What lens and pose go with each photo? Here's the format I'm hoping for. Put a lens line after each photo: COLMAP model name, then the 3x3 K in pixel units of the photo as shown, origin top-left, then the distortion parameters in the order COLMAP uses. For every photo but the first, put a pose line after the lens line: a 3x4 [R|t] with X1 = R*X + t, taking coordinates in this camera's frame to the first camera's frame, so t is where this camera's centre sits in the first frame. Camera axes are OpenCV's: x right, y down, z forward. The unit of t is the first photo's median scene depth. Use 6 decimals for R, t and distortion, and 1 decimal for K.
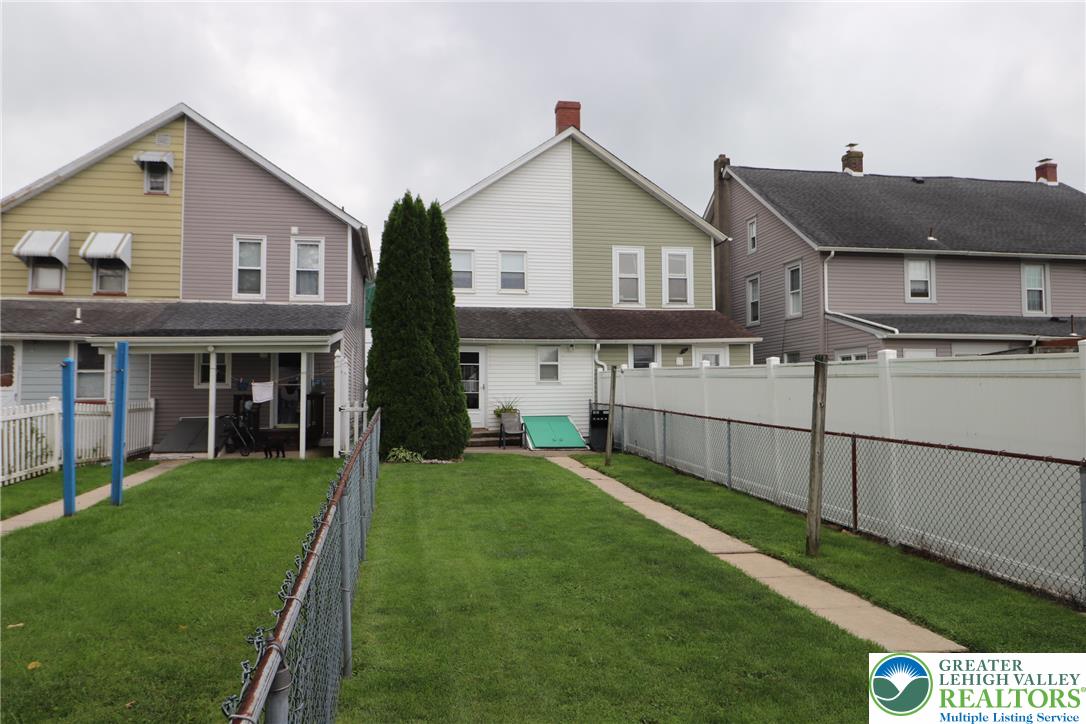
lens RADIAL K [[785.2, 0, 543.0], [0, 785.2, 362.0], [0, 0, 1]] dist [0.004543, 0.000062]
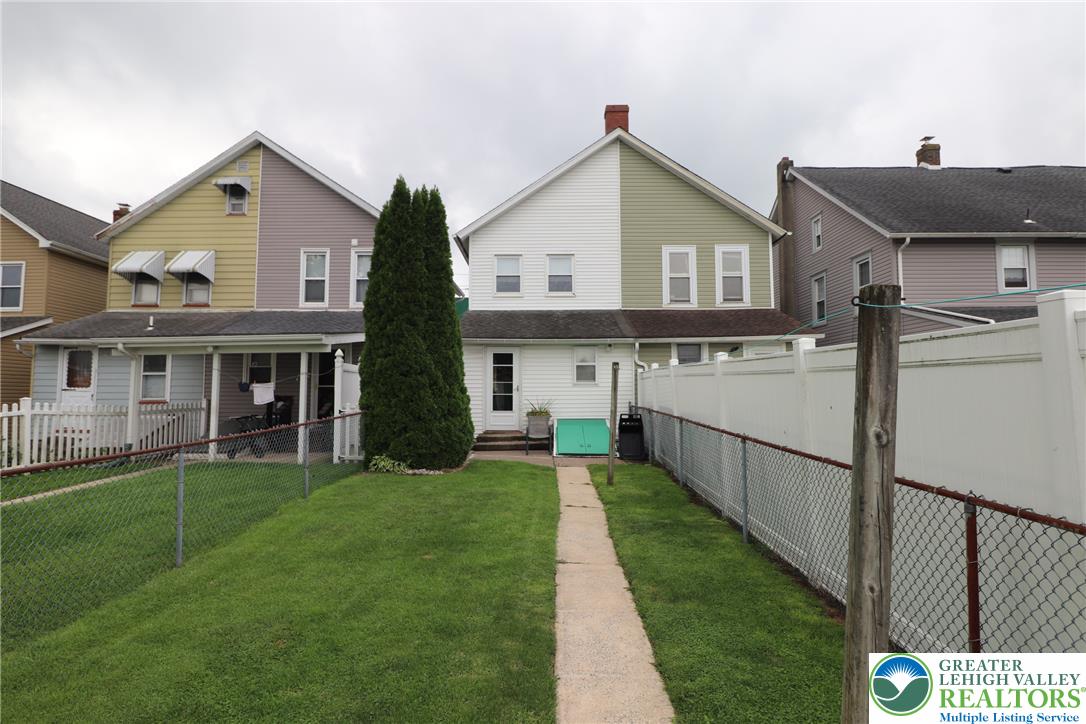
lens RADIAL K [[601.1, 0, 537.2], [0, 601.1, 359.2], [0, 0, 1]] dist [0.000241, -0.013258]
pose [[0.979652, -0.008942, -0.200506, 0.093245], [0.005273, 0.999809, -0.018822, 0.008897], [0.200636, 0.017382, 0.979512, 0.256049]]
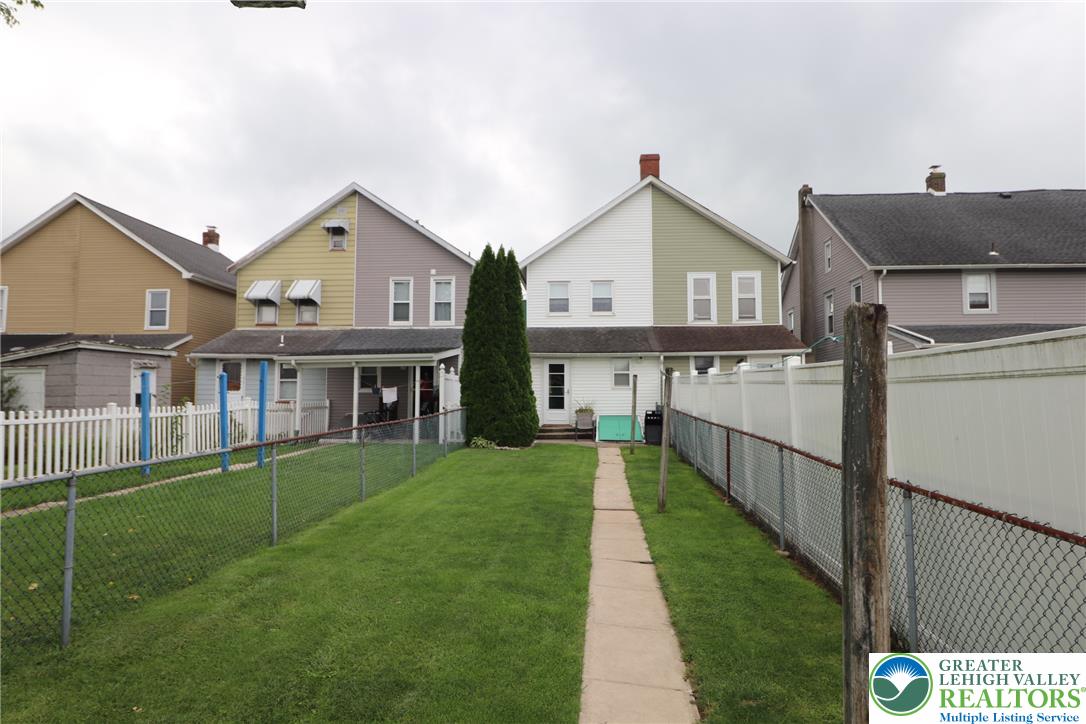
lens RADIAL K [[706.1, 0, 537.9], [0, 706.1, 359.0], [0, 0, 1]] dist [0.006348, -0.006861]
pose [[0.965648, -0.010304, -0.259651, 0.160780], [0.006211, 0.999843, -0.016579, -0.001854], [0.259781, 0.014397, 0.965560, -0.092172]]
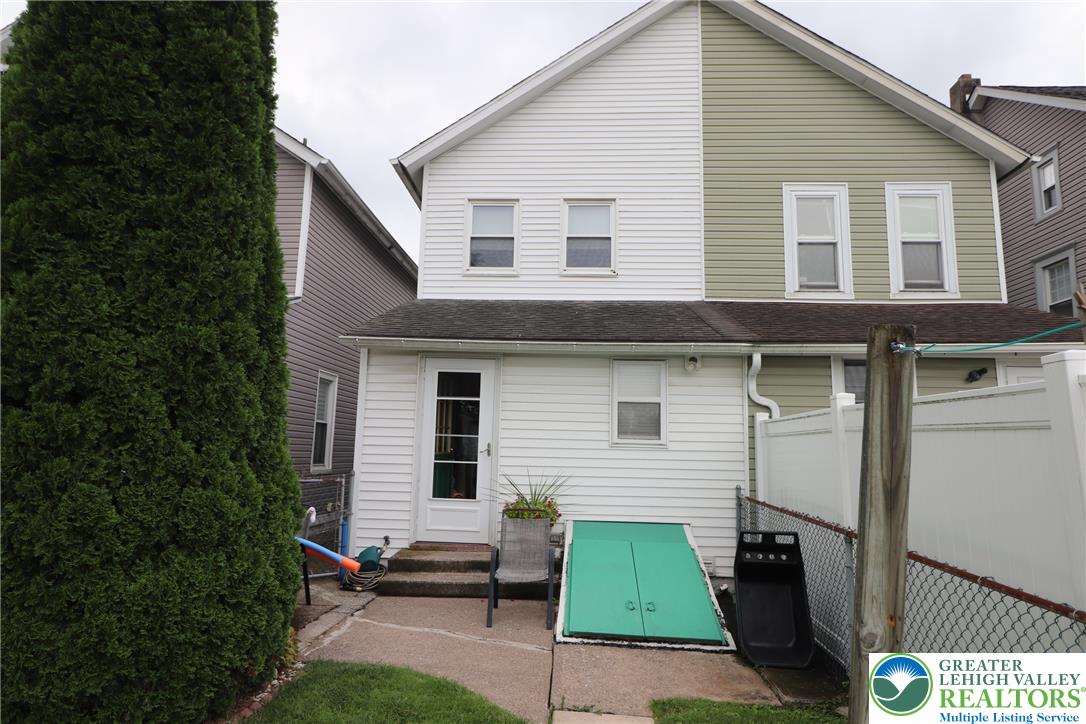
lens RADIAL K [[661.6, 0, 543.0], [0, 661.6, 362.0], [0, 0, 1]] dist [0.000235, -0.001711]
pose [[0.971424, -0.004107, -0.237316, 0.041355], [-0.019006, 0.995294, -0.095024, 0.016120], [0.236589, 0.096819, 0.966774, 0.605105]]
